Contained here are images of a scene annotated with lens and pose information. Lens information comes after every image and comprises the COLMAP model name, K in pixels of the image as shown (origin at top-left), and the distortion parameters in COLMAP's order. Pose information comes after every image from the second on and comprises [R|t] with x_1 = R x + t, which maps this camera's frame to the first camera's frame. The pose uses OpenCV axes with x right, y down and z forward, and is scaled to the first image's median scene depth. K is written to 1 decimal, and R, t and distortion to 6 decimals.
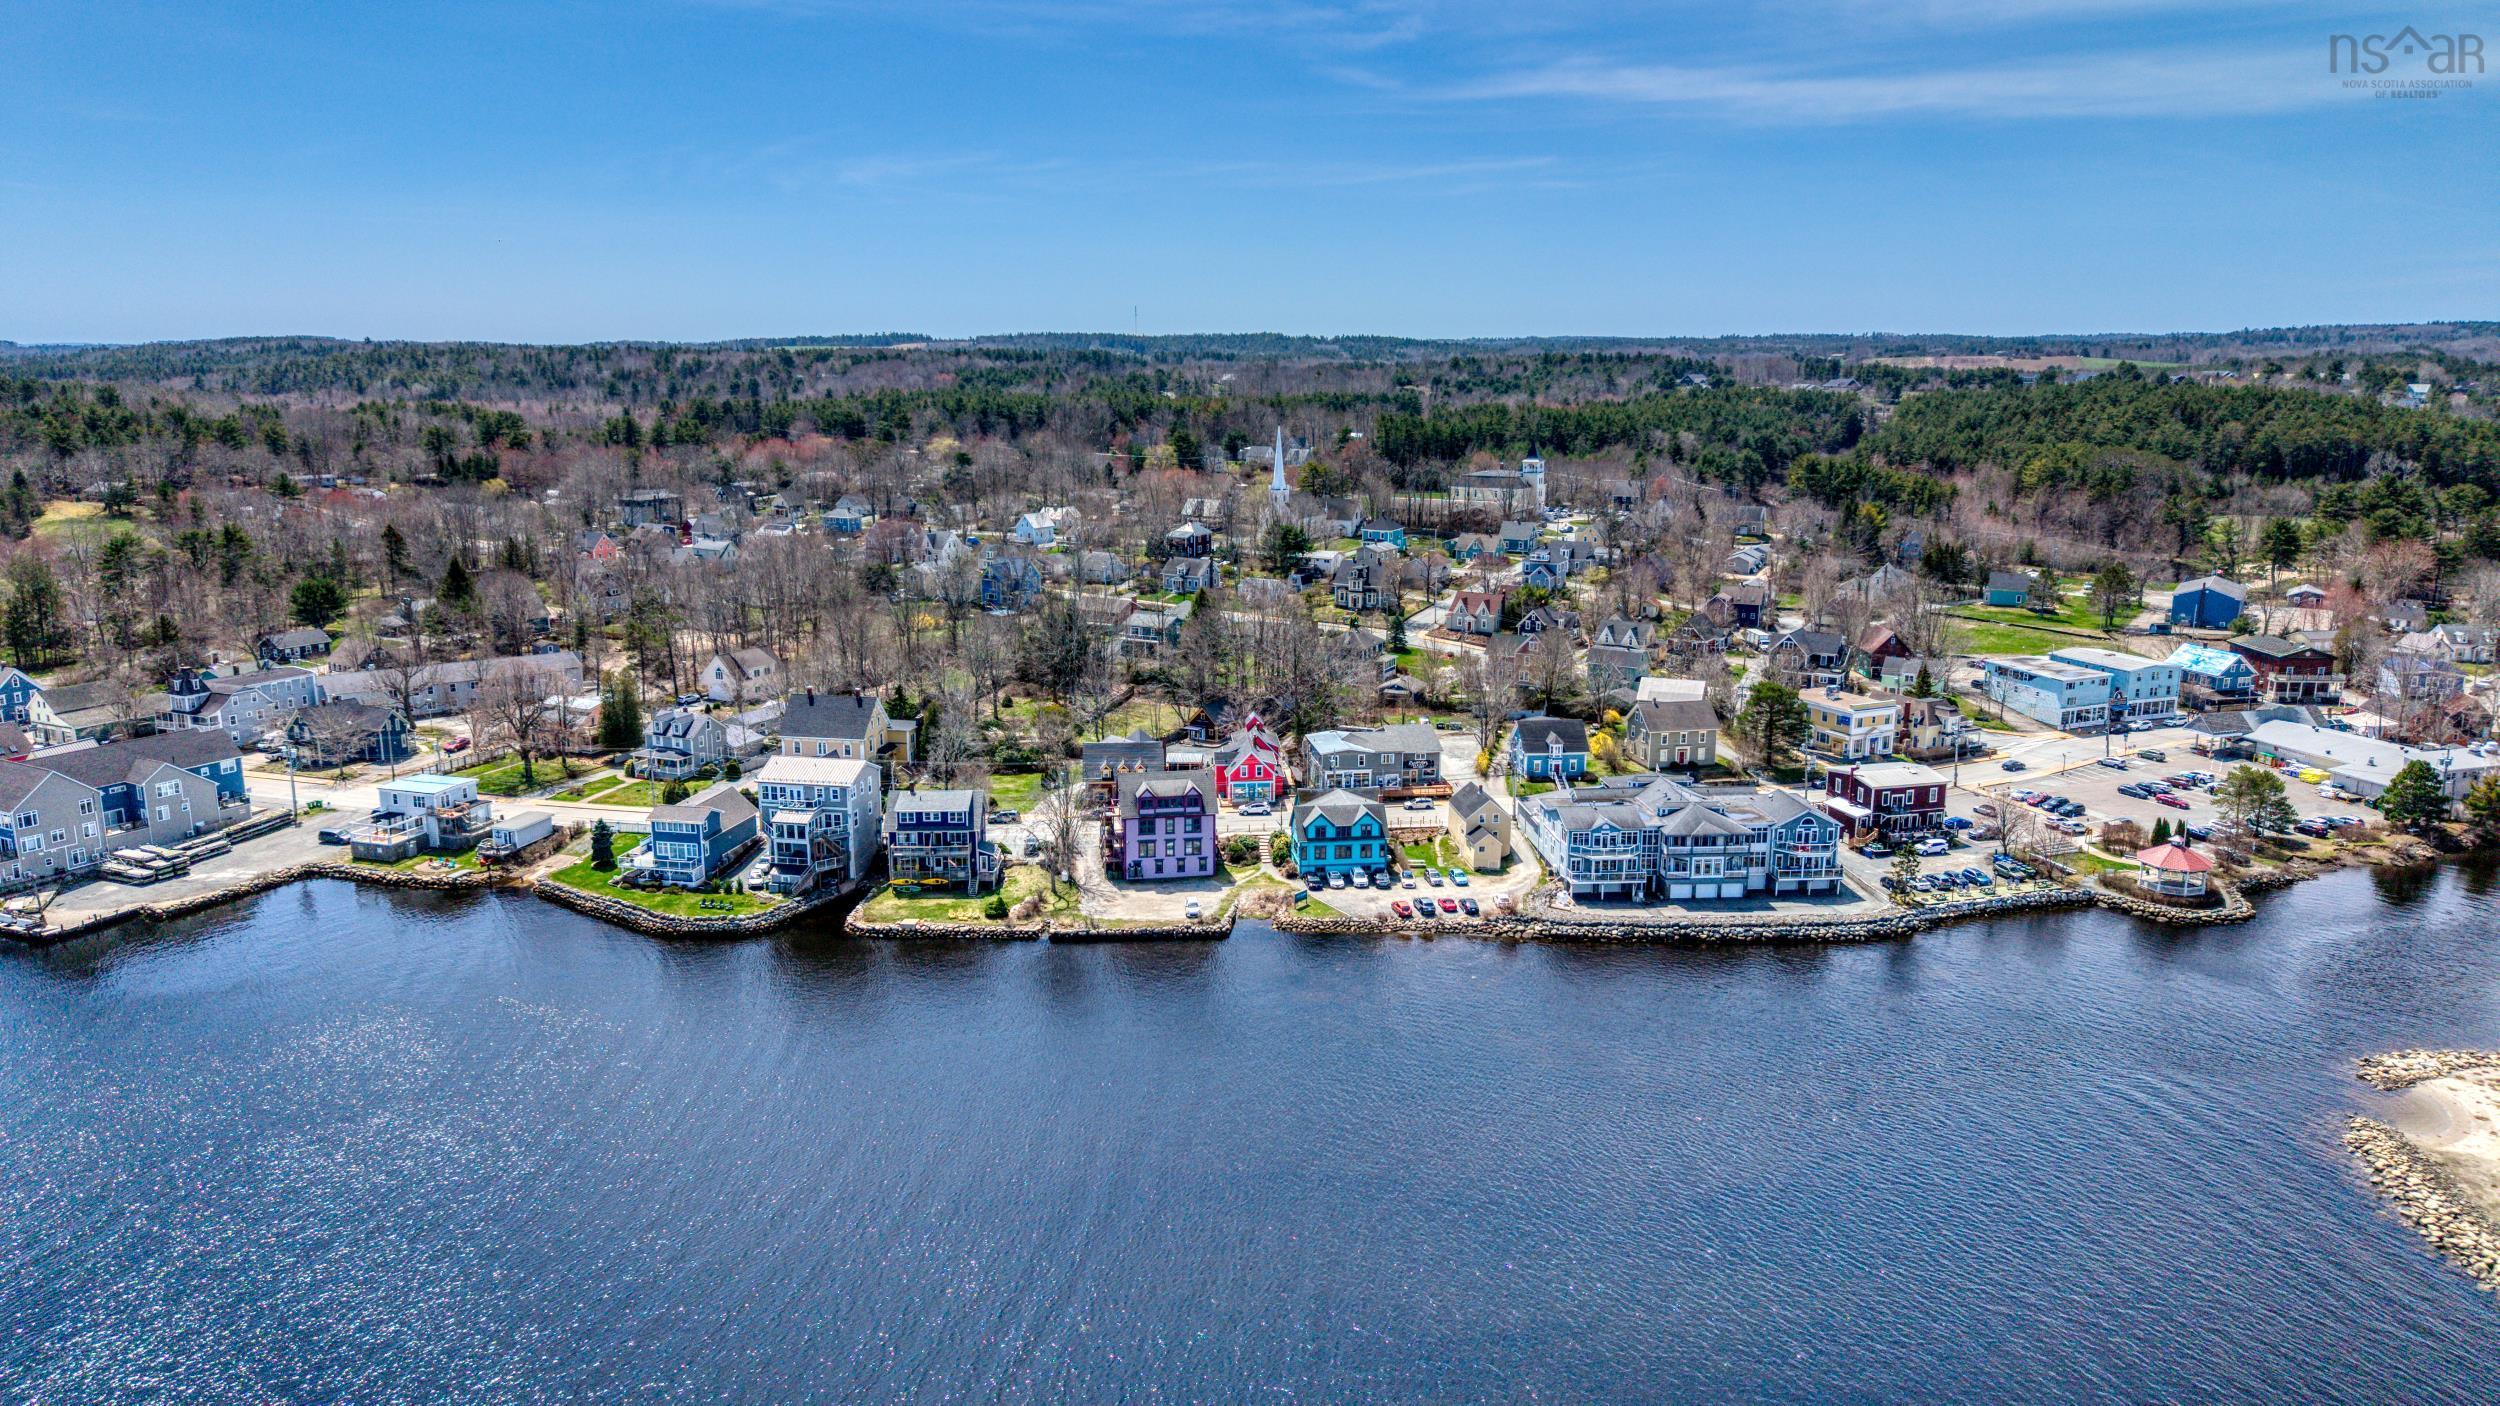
lens RADIAL K [[1674.3, 0, 1244.1], [0, 1674.3, 697.7], [0, 0, 1]] dist [0.055456, -0.073121]
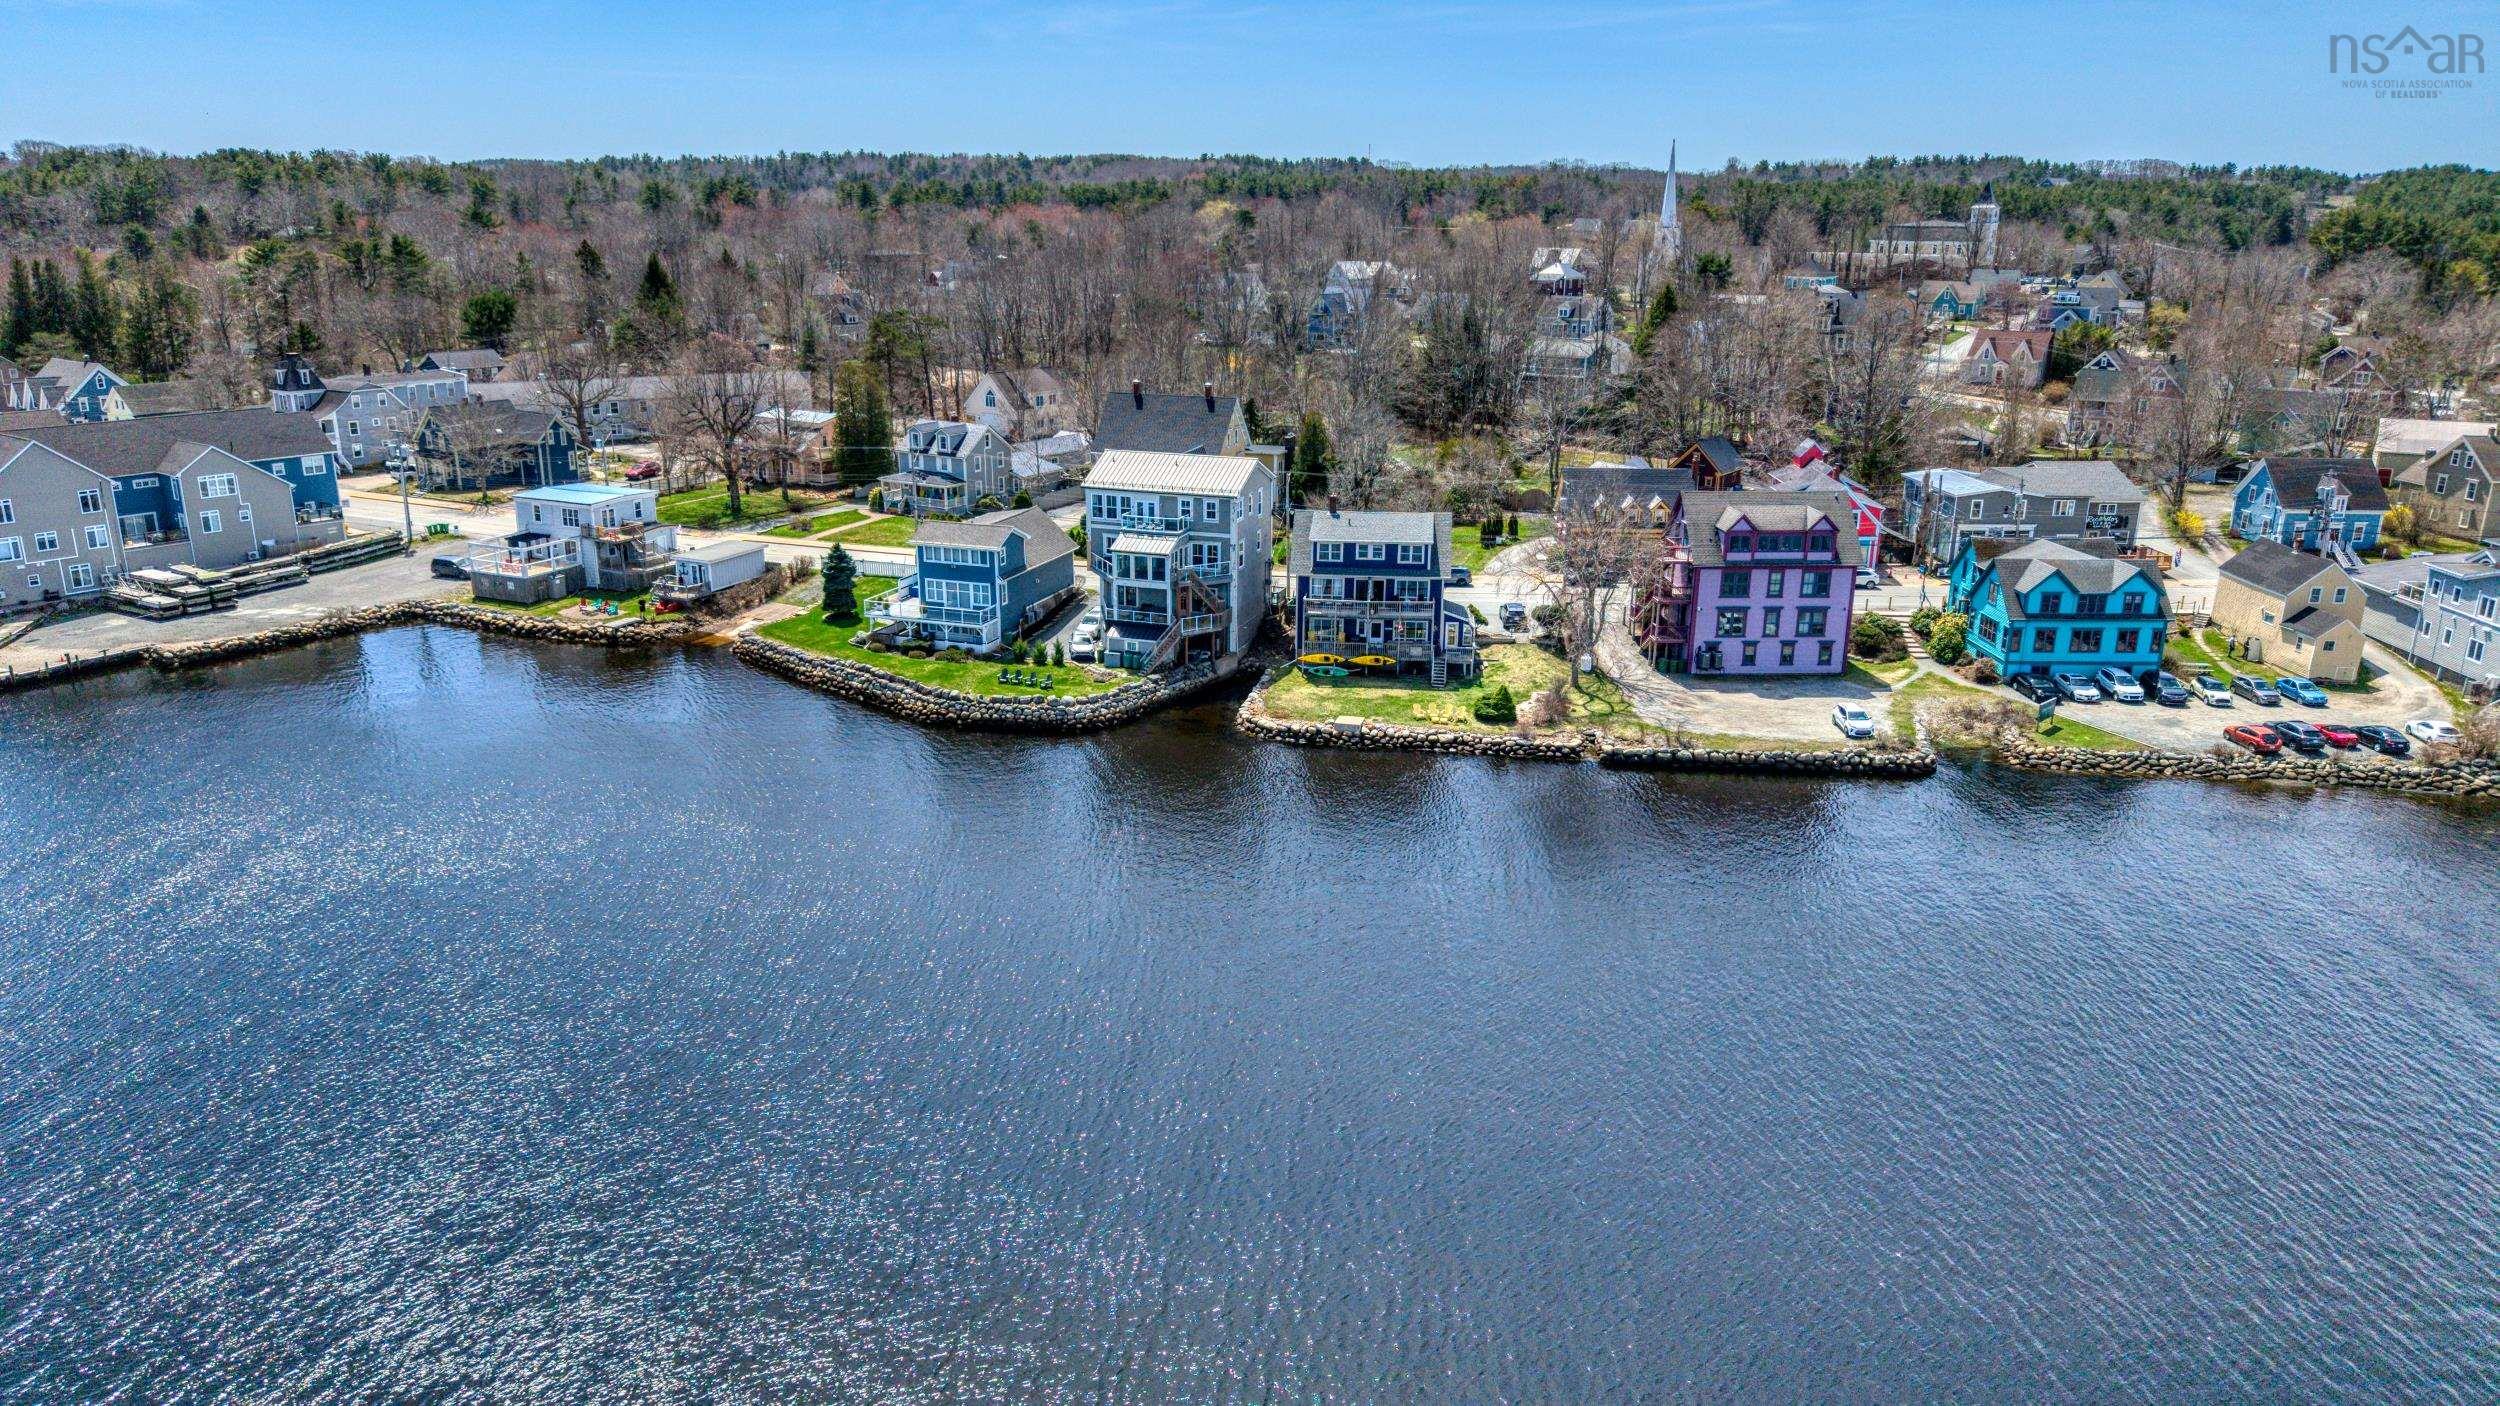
lens RADIAL K [[1674.3, 0, 1244.1], [0, 1674.3, 697.7], [0, 0, 1]] dist [0.055456, -0.073121]
pose [[0.991898, 0.041312, -0.120134, -0.136406], [-0.031352, 0.996002, 0.083643, 0.064238], [0.123109, -0.079199, 0.989228, 0.352364]]
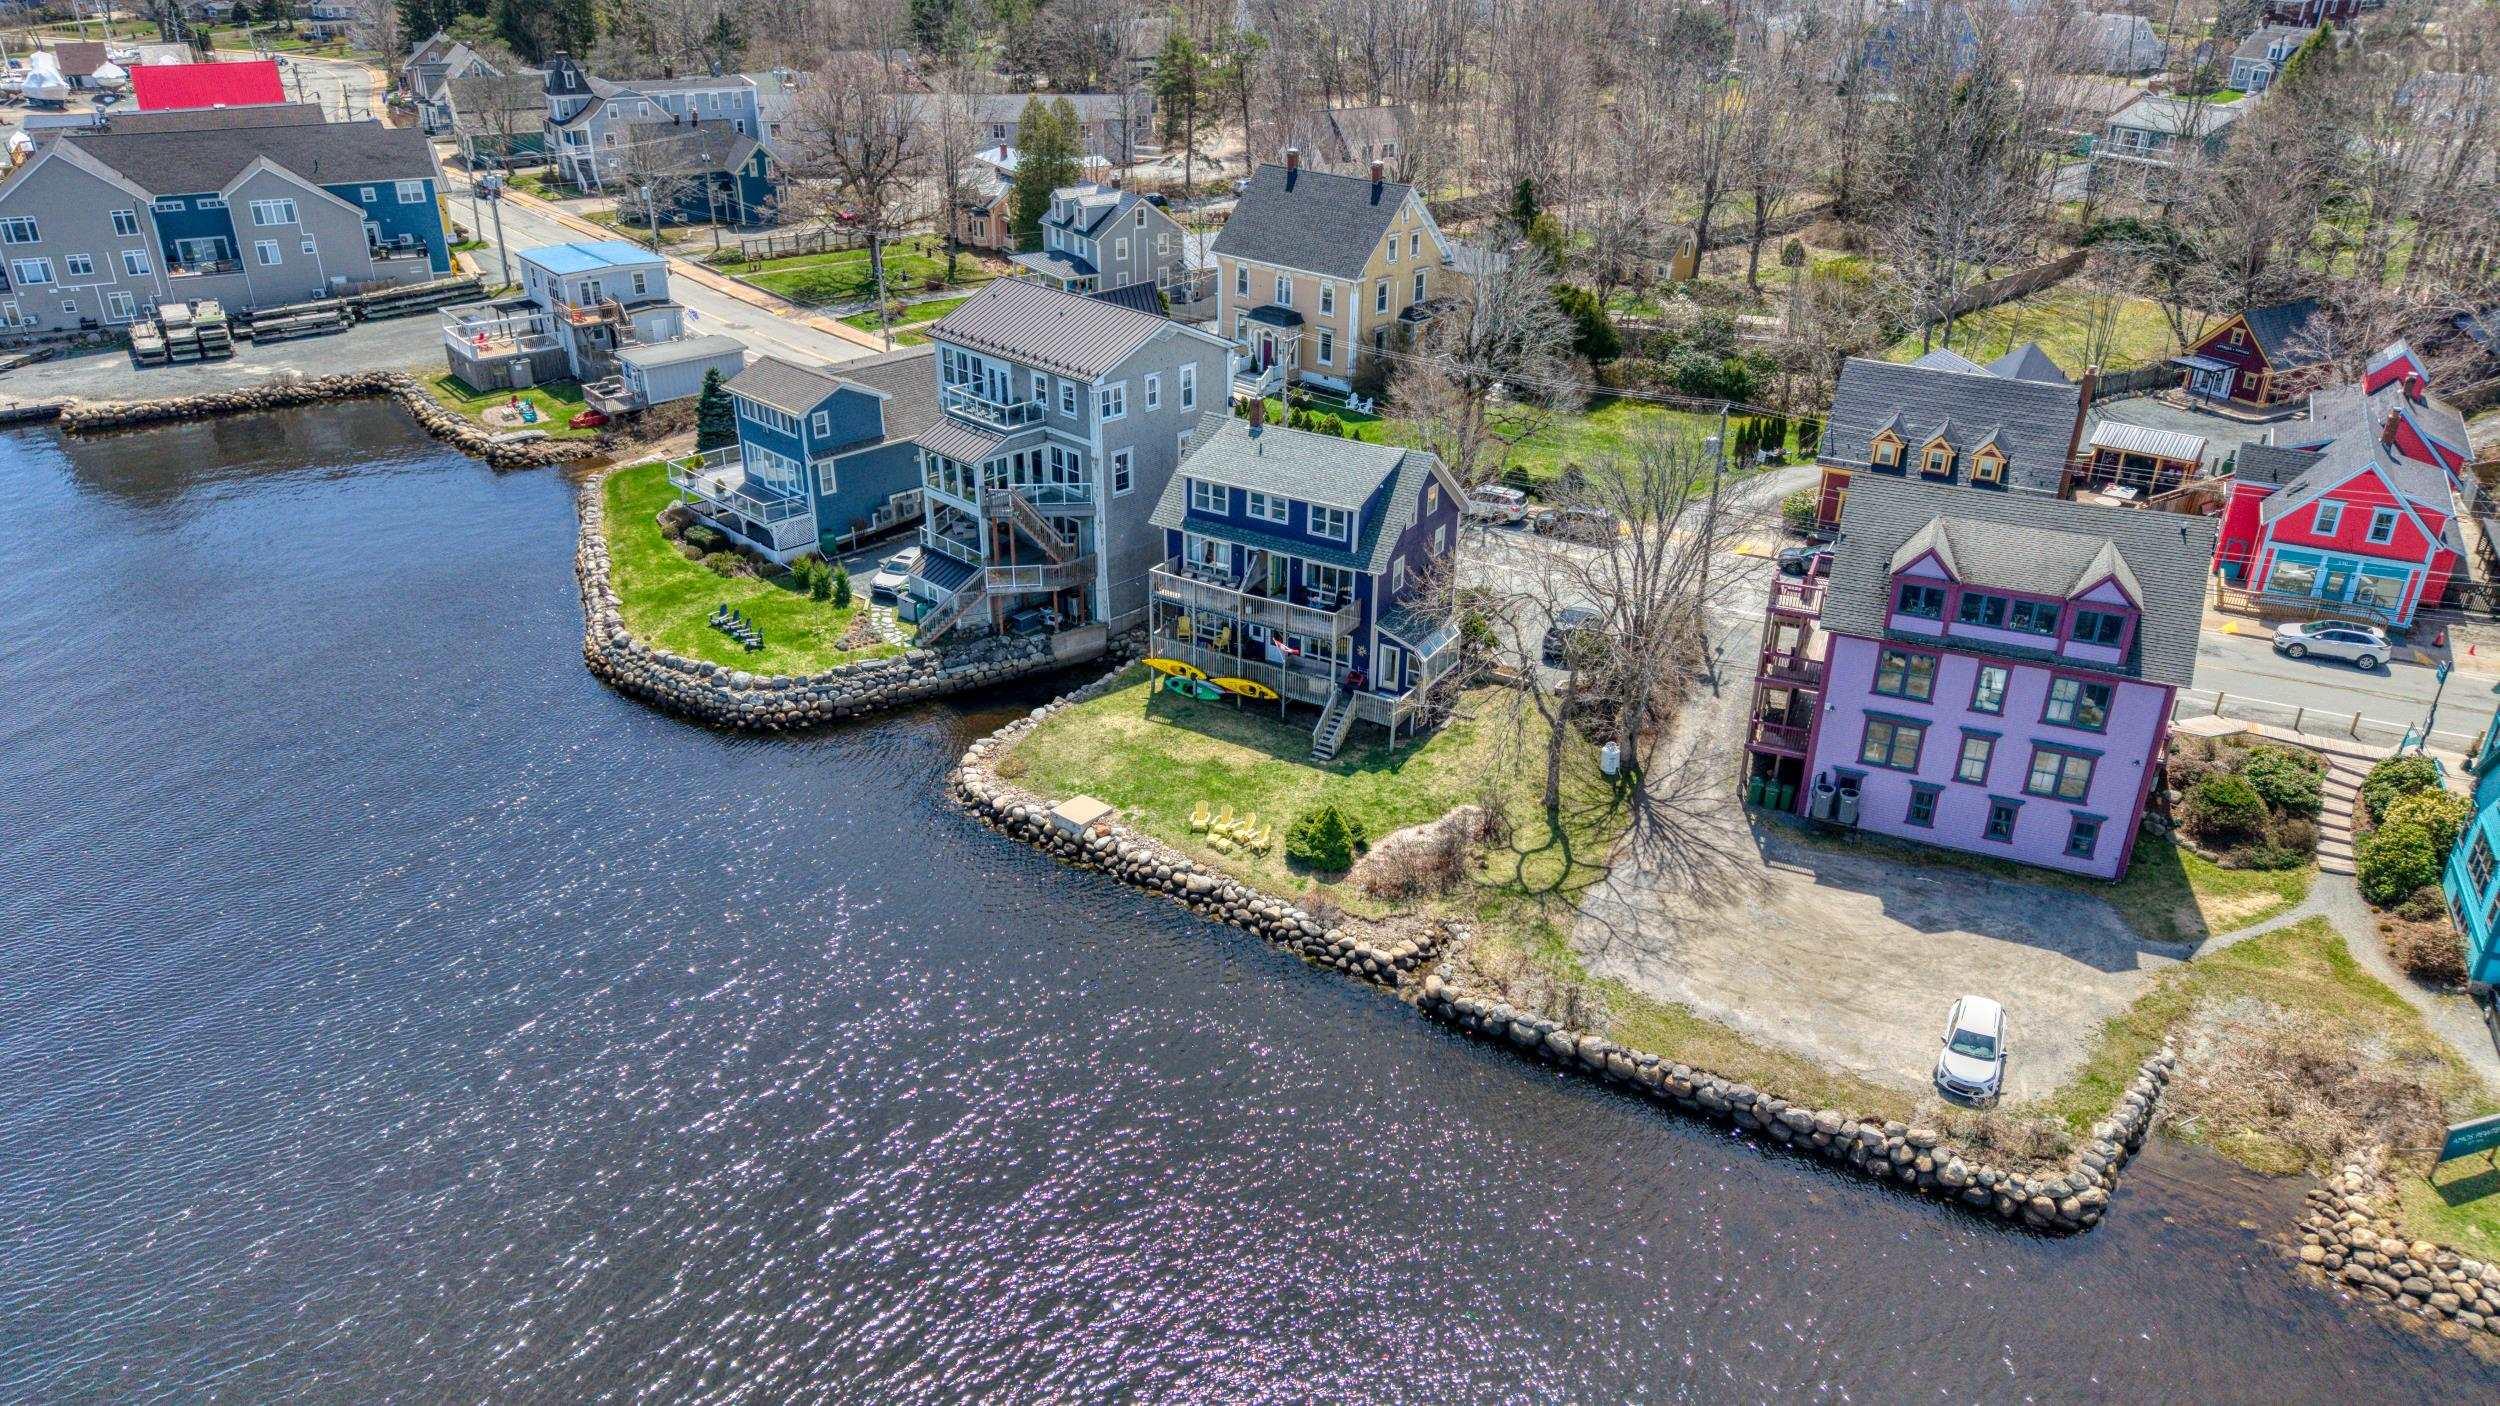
lens RADIAL K [[1674.3, 0, 1244.1], [0, 1674.3, 697.7], [0, 0, 1]] dist [0.055456, -0.073121]
pose [[0.842356, 0.242868, -0.481093, -0.010715], [-0.117422, 0.953962, 0.275988, 0.011101], [0.525973, -0.175989, 0.832094, 0.606741]]
